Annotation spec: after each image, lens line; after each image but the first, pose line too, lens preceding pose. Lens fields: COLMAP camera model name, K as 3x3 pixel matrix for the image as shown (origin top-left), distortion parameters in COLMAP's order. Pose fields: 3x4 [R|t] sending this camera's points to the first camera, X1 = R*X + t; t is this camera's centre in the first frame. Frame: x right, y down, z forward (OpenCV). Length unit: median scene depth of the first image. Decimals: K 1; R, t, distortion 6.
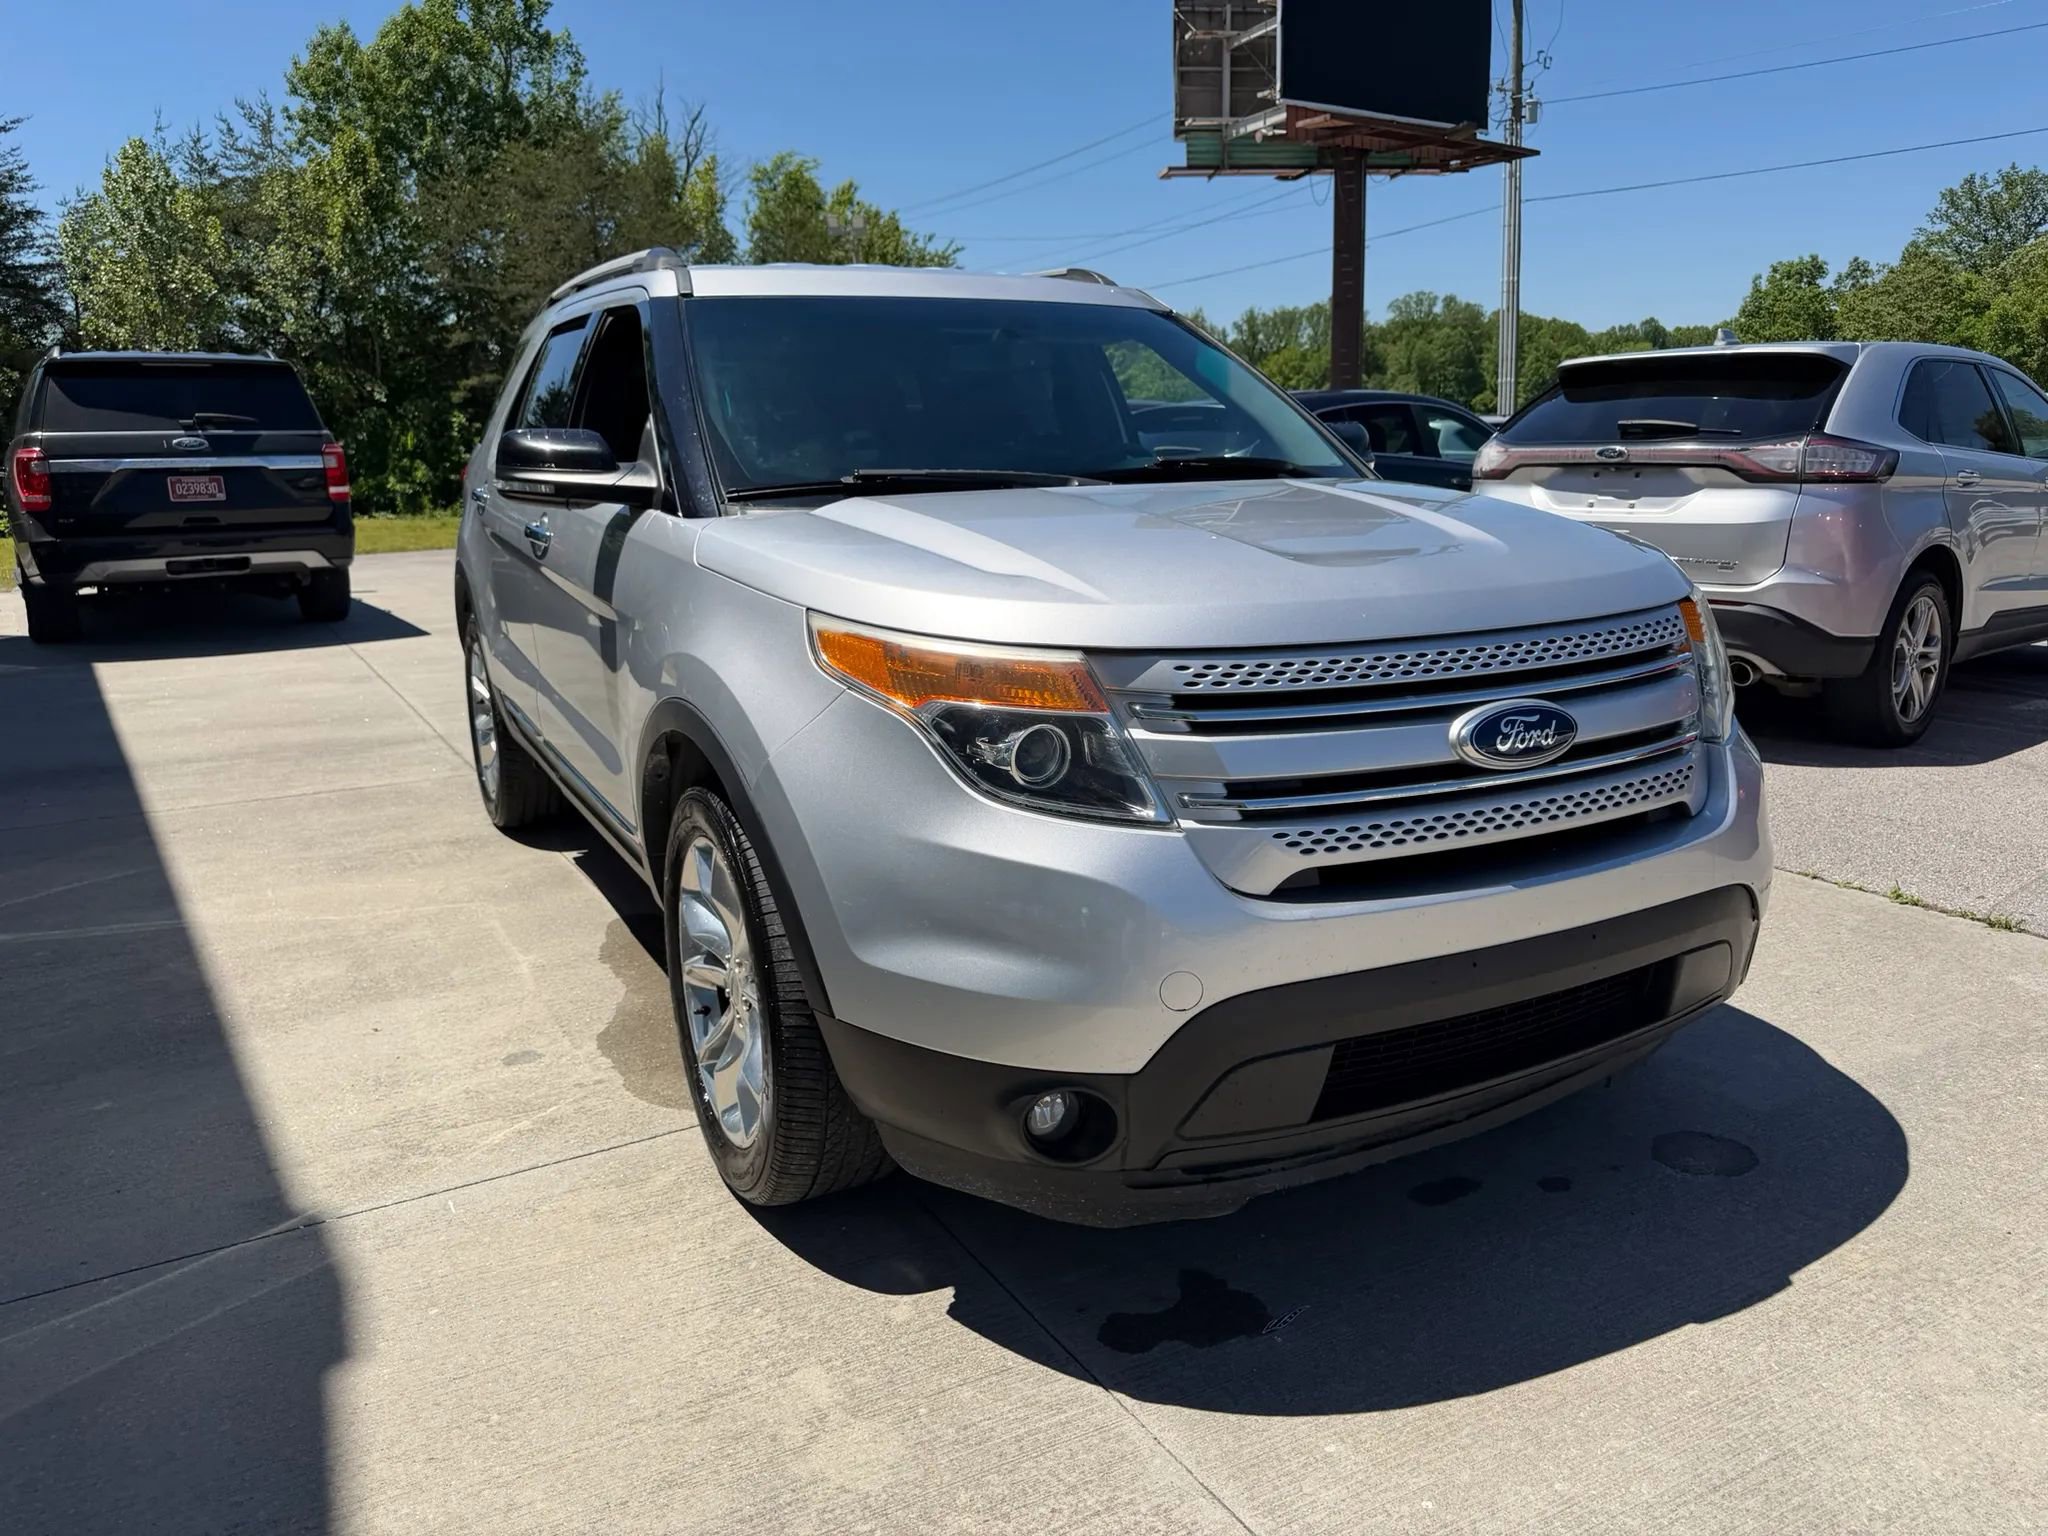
lens RADIAL K [[1453.3, 0, 1034.4], [0, 1453.3, 759.0], [0, 0, 1]] dist [0.013373, -0.019390]
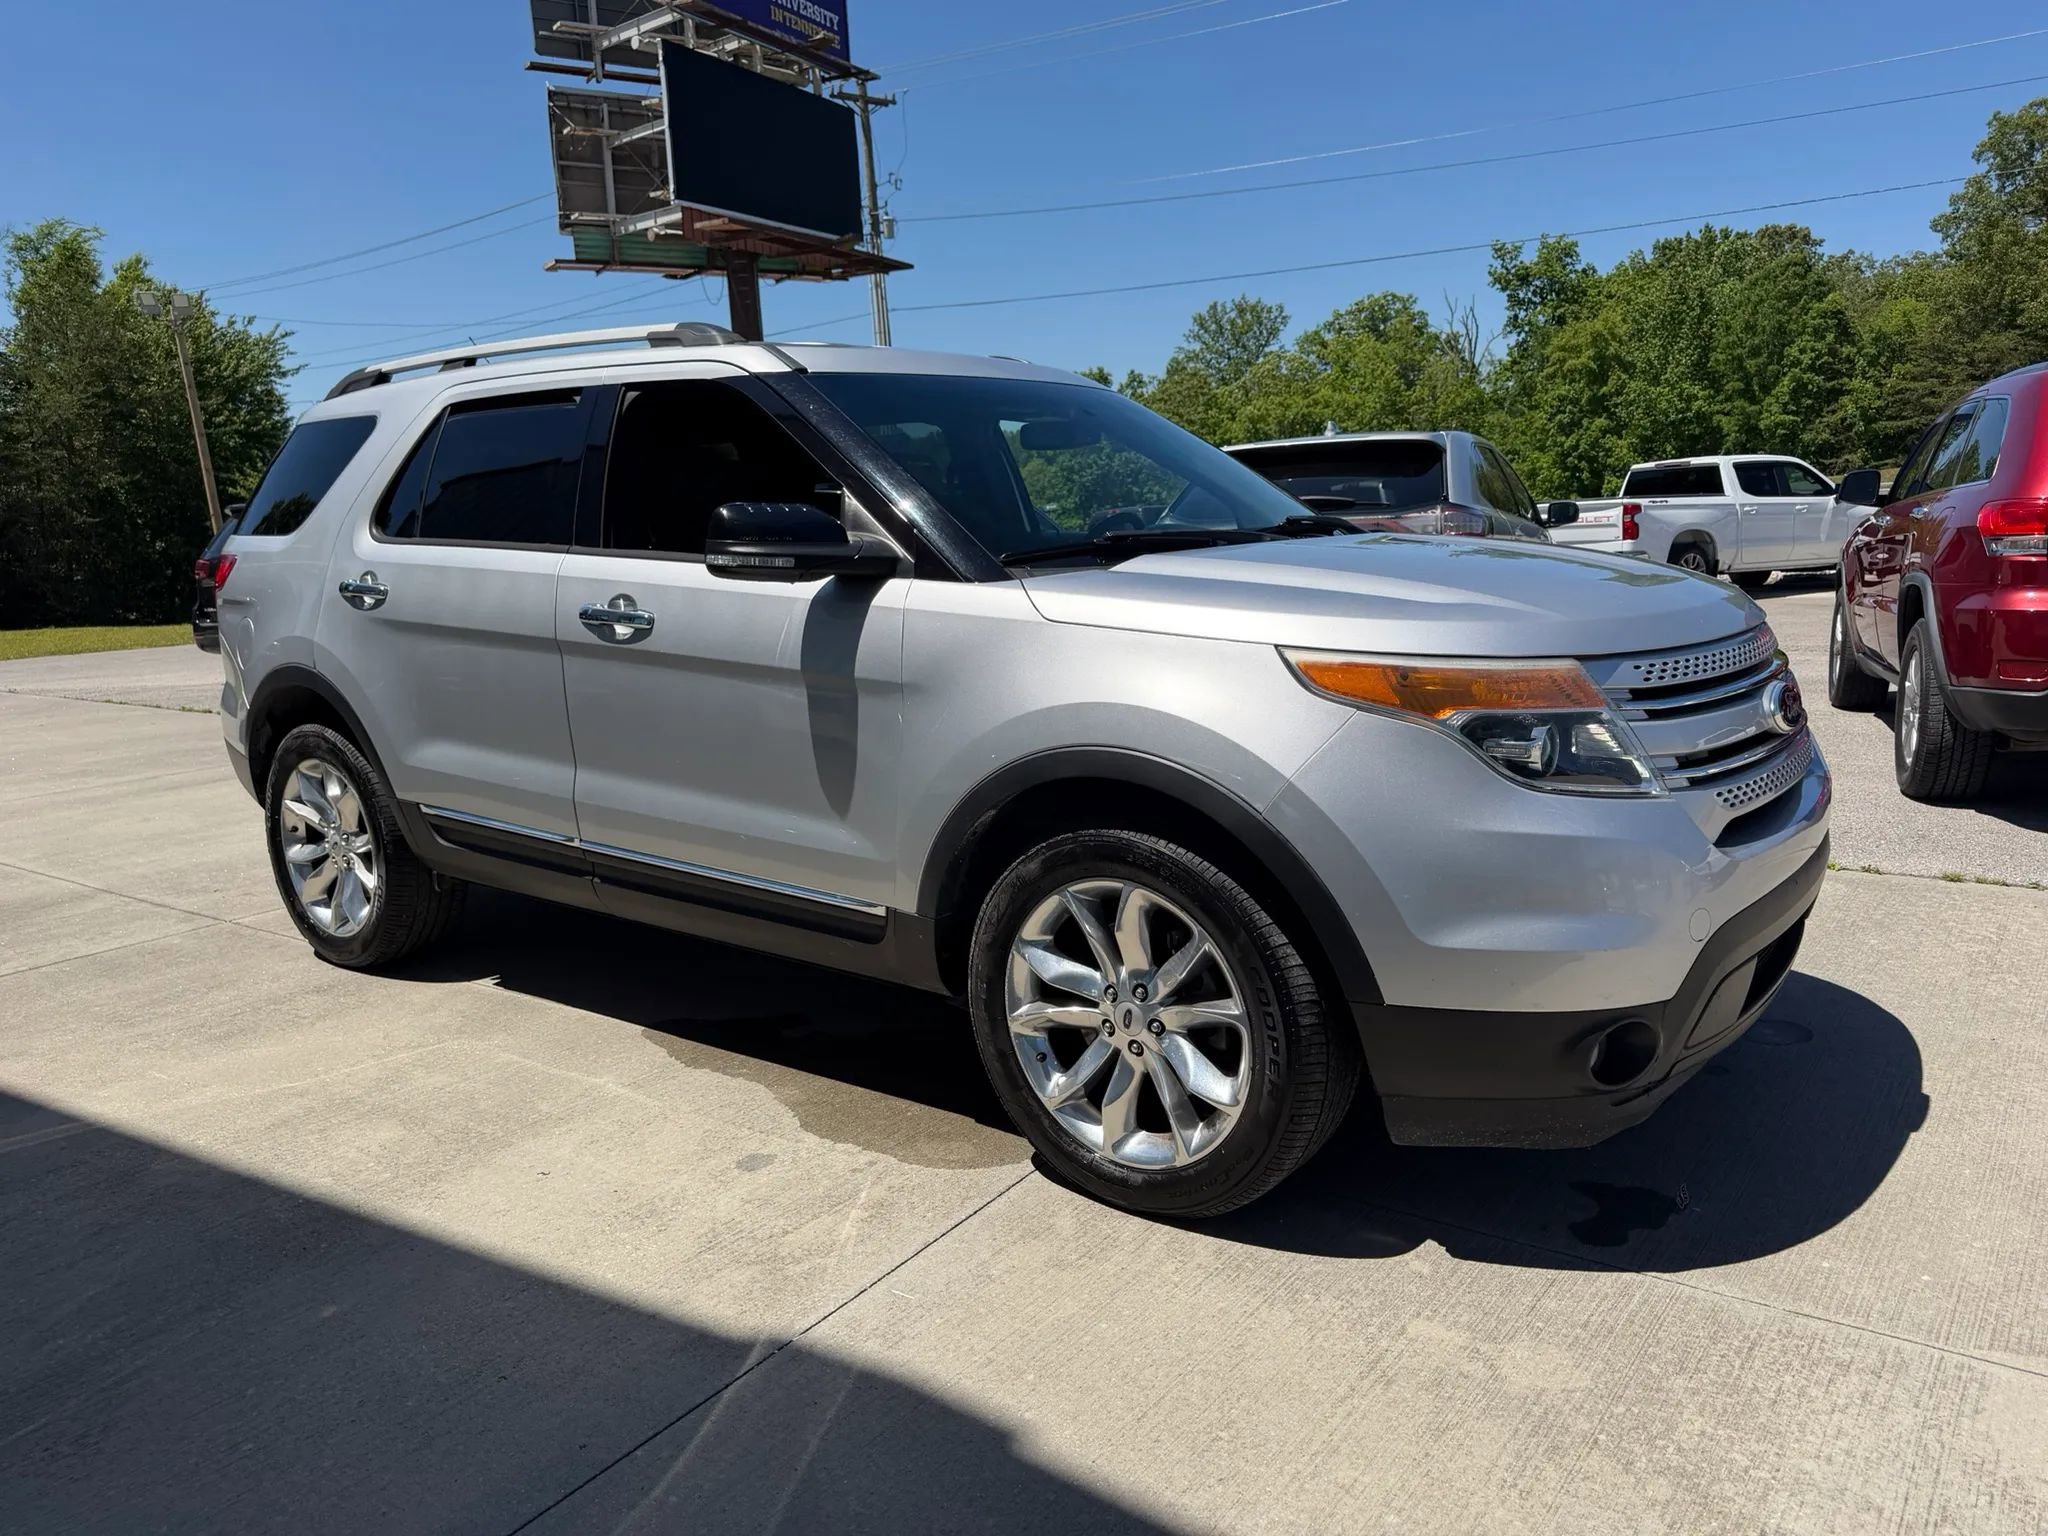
lens RADIAL K [[1453.3, 0, 1038.3], [0, 1453.3, 759.7], [0, 0, 1]] dist [0.013373, -0.019390]
pose [[0.905967, -0.087068, 0.414297, -0.052398], [0.112488, 0.992953, -0.037306, 0.000252], [-0.408129, 0.080402, 0.909377, 0.004929]]
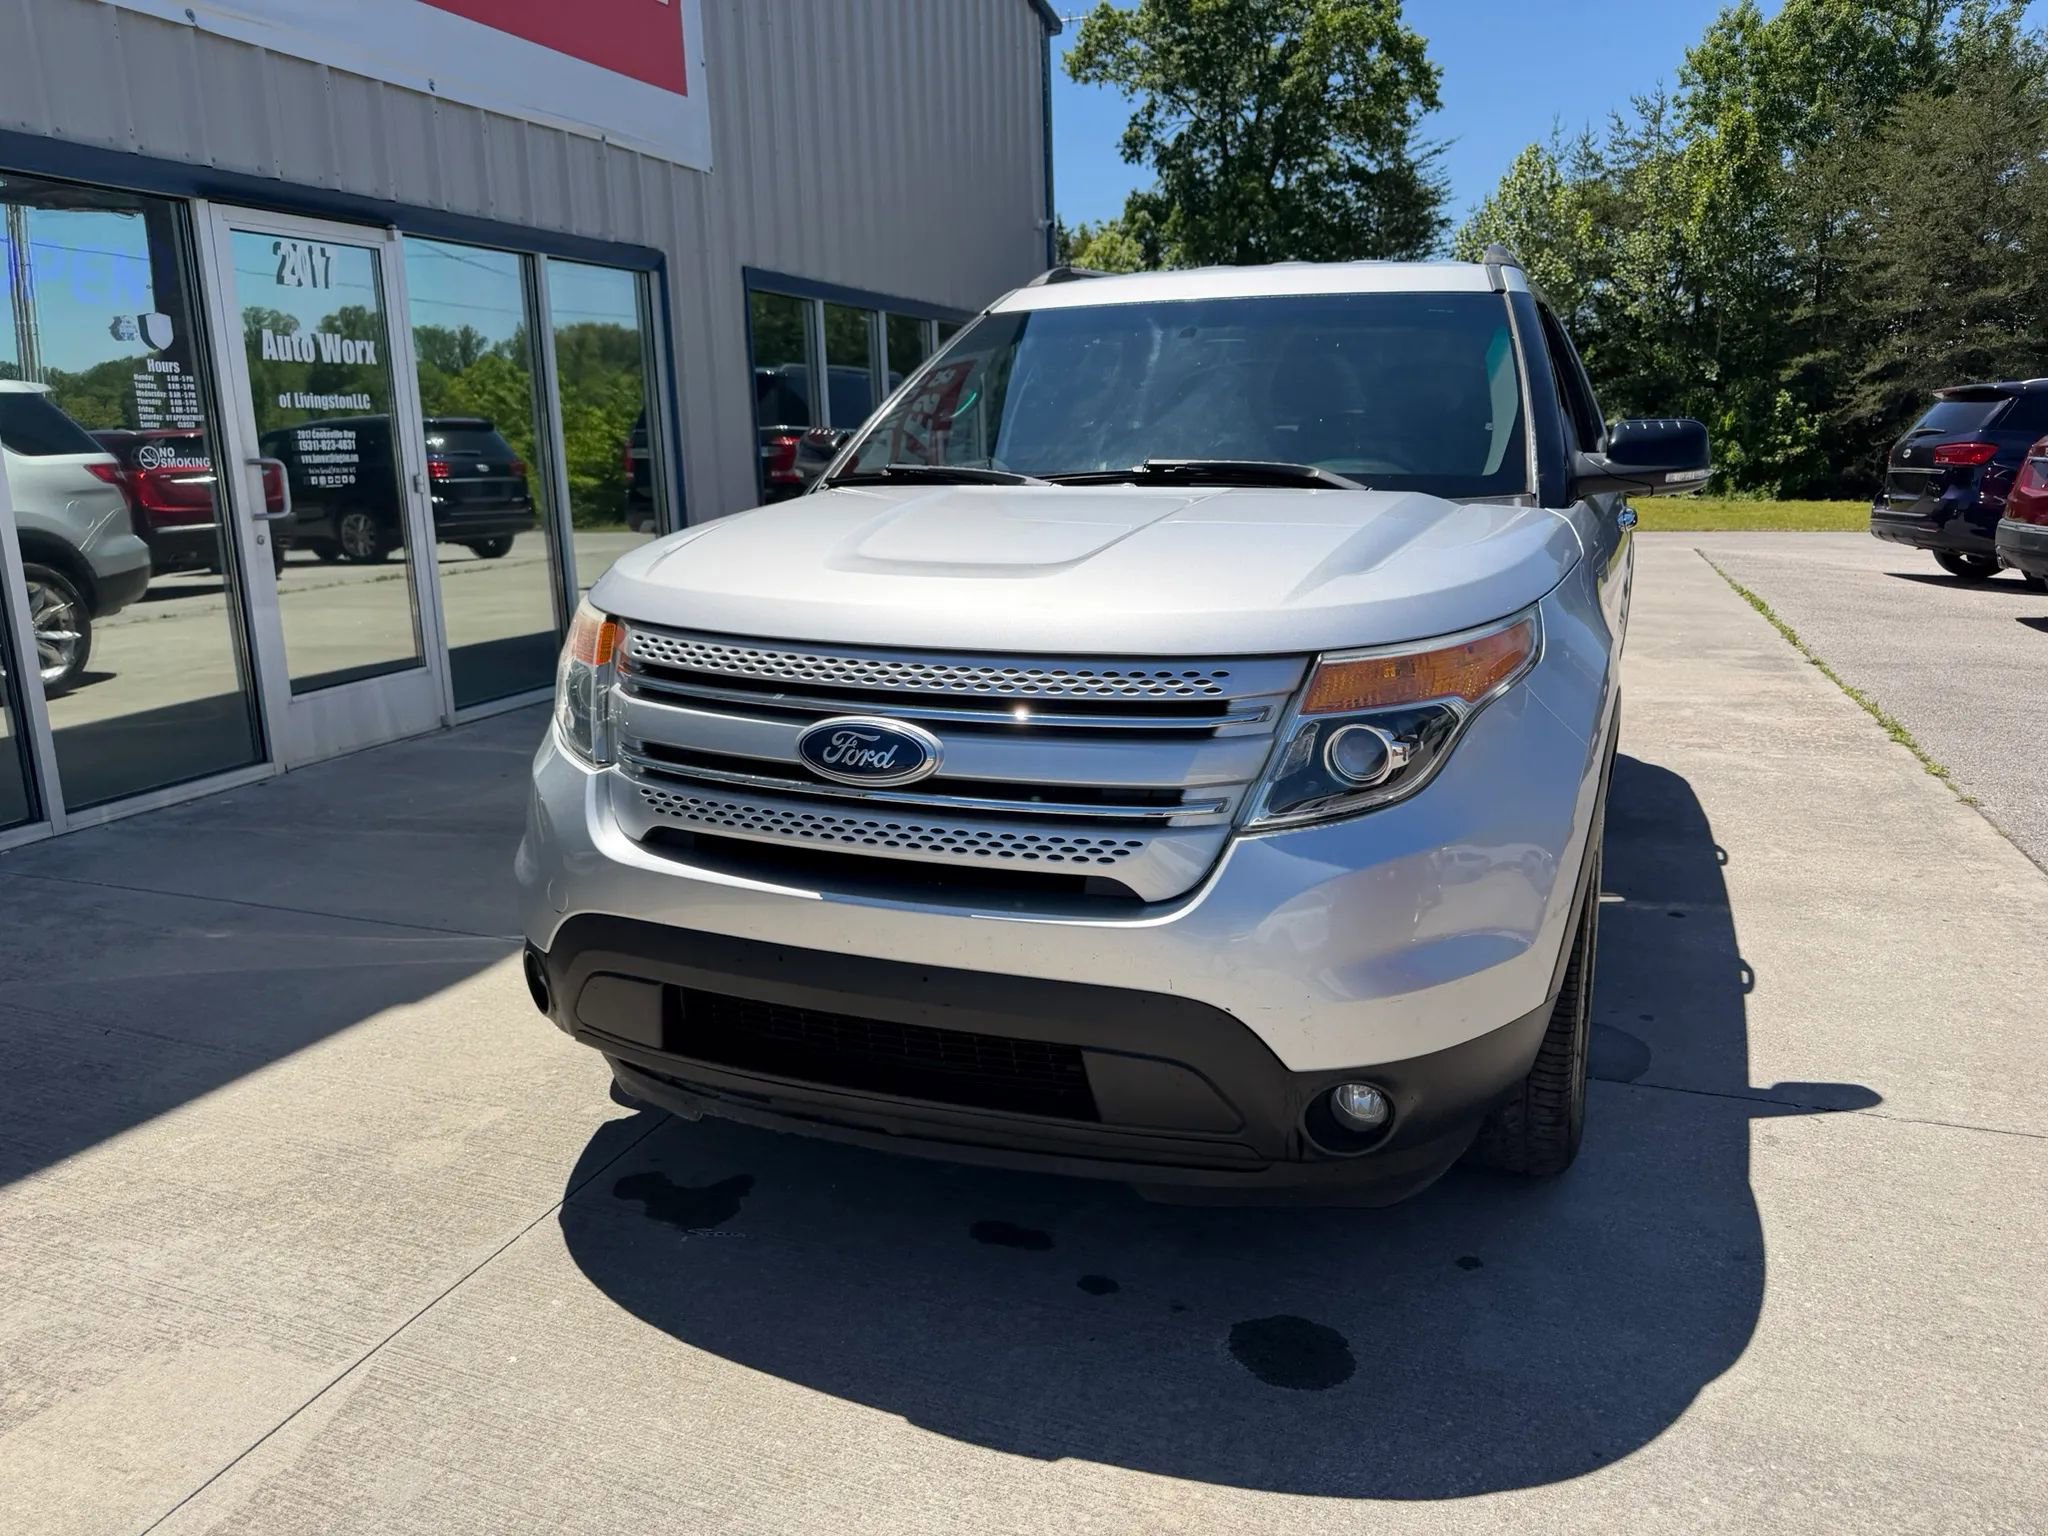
lens RADIAL K [[1453.3, 0, 1035.2], [0, 1453.3, 754.1], [0, 0, 1]] dist [0.013373, -0.019390]
pose [[0.642827, 0.178907, -0.744826, 0.072076], [-0.170713, 0.981349, 0.088385, -0.007706], [0.746747, 0.070335, 0.661379, 0.027393]]
